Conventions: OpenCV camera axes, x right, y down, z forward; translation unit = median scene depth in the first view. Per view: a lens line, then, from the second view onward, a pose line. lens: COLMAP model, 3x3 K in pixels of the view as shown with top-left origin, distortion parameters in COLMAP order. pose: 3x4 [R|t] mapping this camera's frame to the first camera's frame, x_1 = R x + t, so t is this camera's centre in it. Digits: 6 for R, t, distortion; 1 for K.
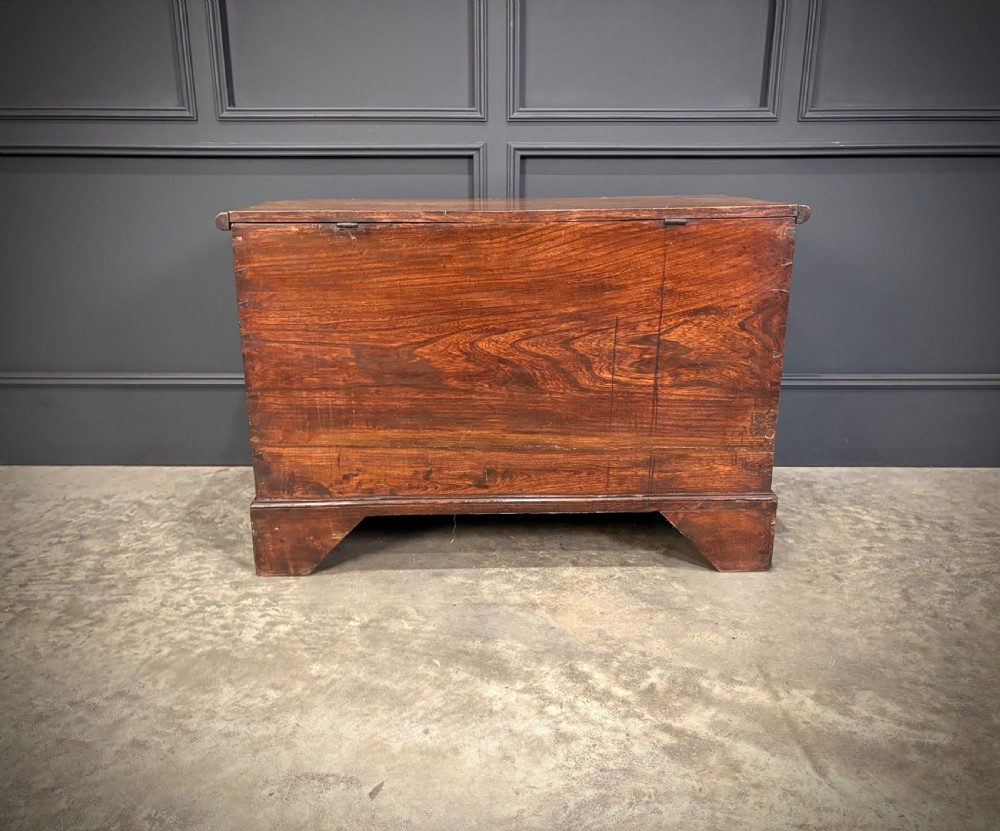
lens RADIAL K [[803.8, 0, 495.1], [0, 803.8, 452.8], [0, 0, 1]] dist [-0.012621, 0.054312]
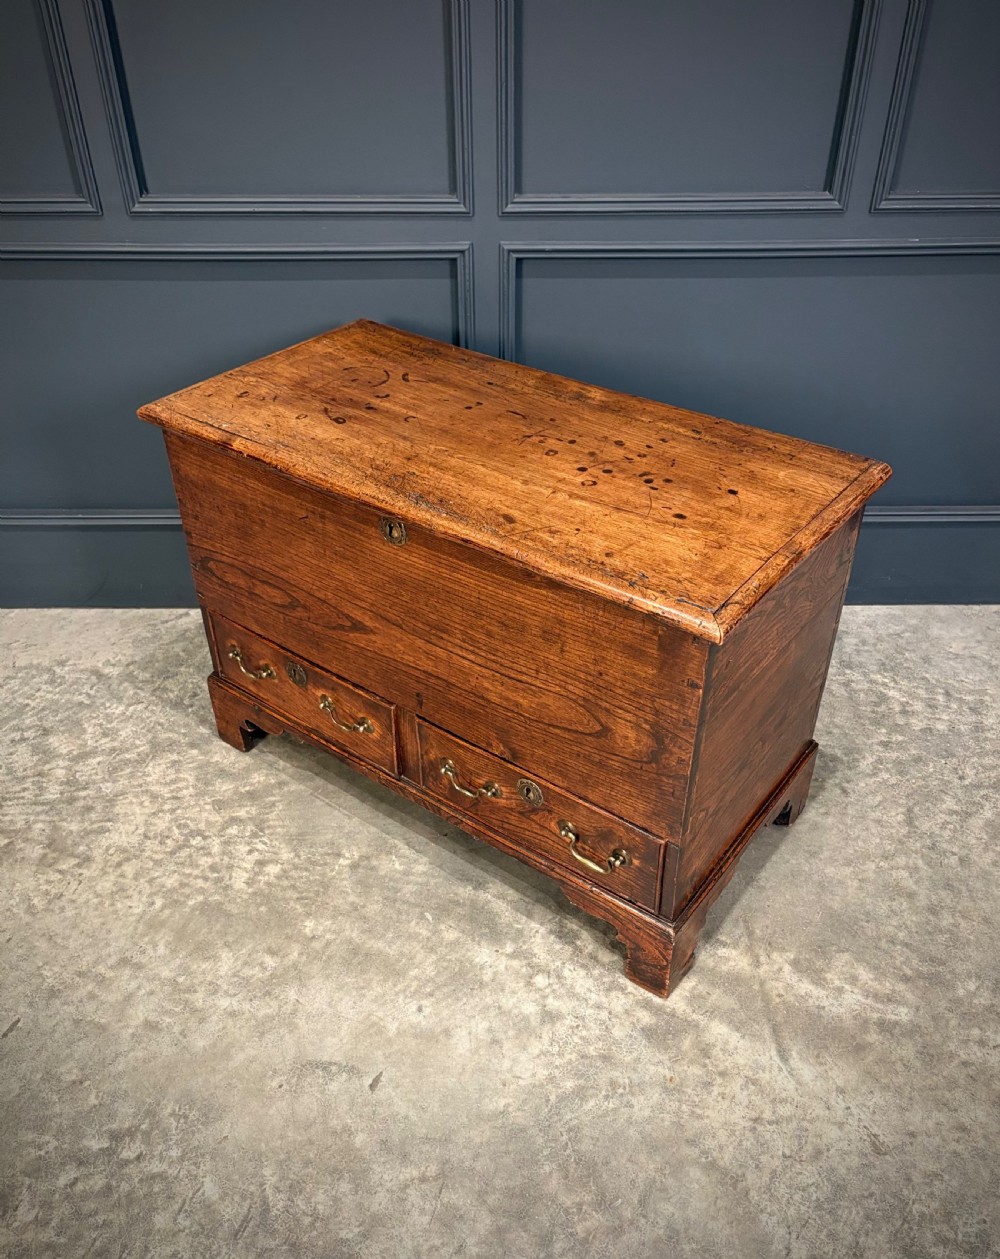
lens RADIAL K [[976.0, 0, 504.0], [0, 976.0, 666.4], [0, 0, 1]] dist [0.001814, 0.014888]
pose [[0.999977, -0.006614, 0.001443, 0.021465], [0.005831, 0.949849, 0.312656, -0.395319], [-0.003438, -0.312640, 0.949865, -0.067163]]
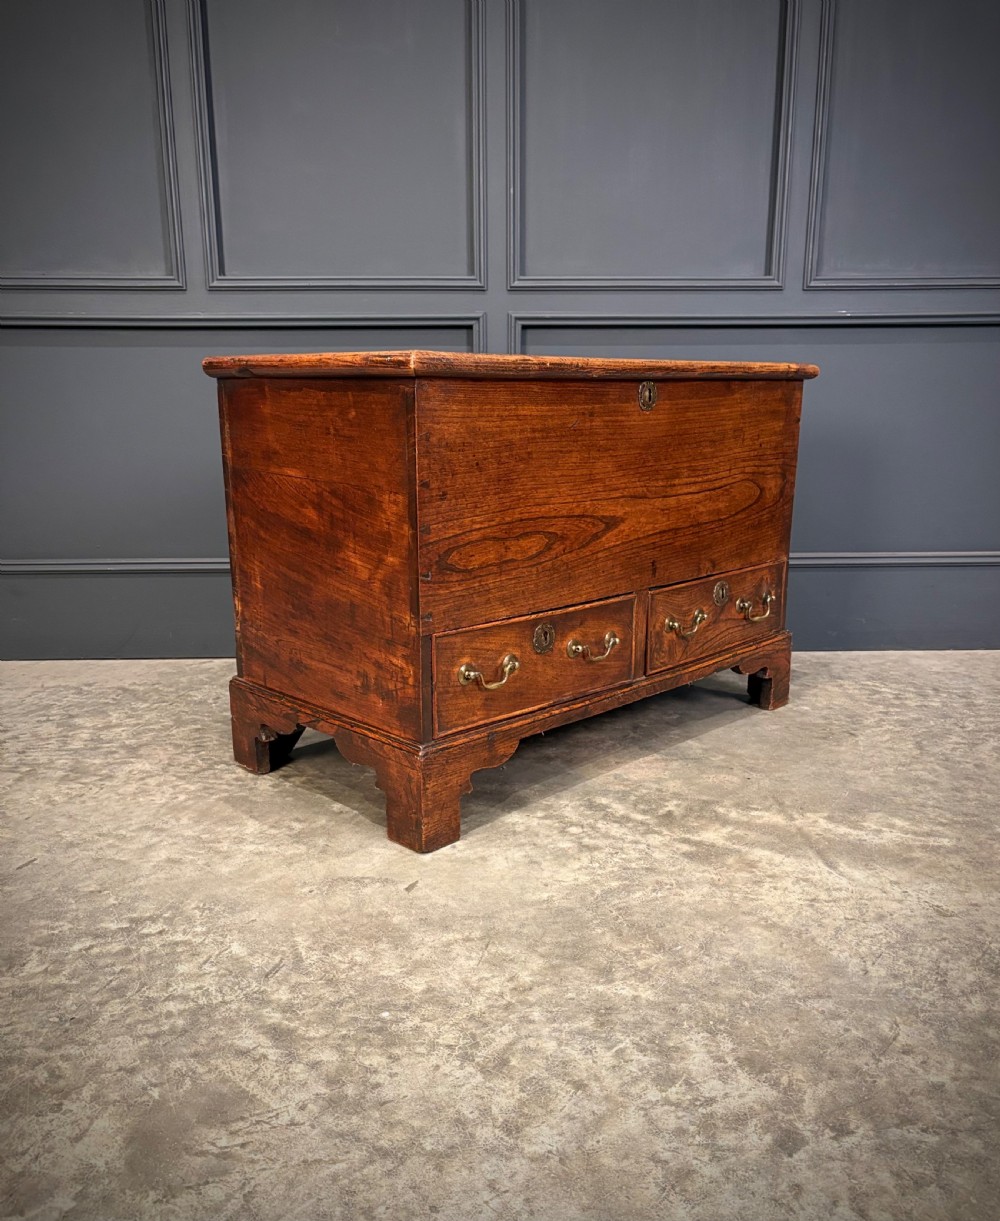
lens RADIAL K [[962.0, 0, 497.2], [0, 962.0, 692.7], [0, 0, 1]] dist [0.010890, -0.017487]
pose [[0.999469, -0.013704, 0.029578, -0.051676], [0.014834, 0.999154, -0.038351, 0.160781], [-0.029028, 0.038769, 0.998826, -0.196237]]
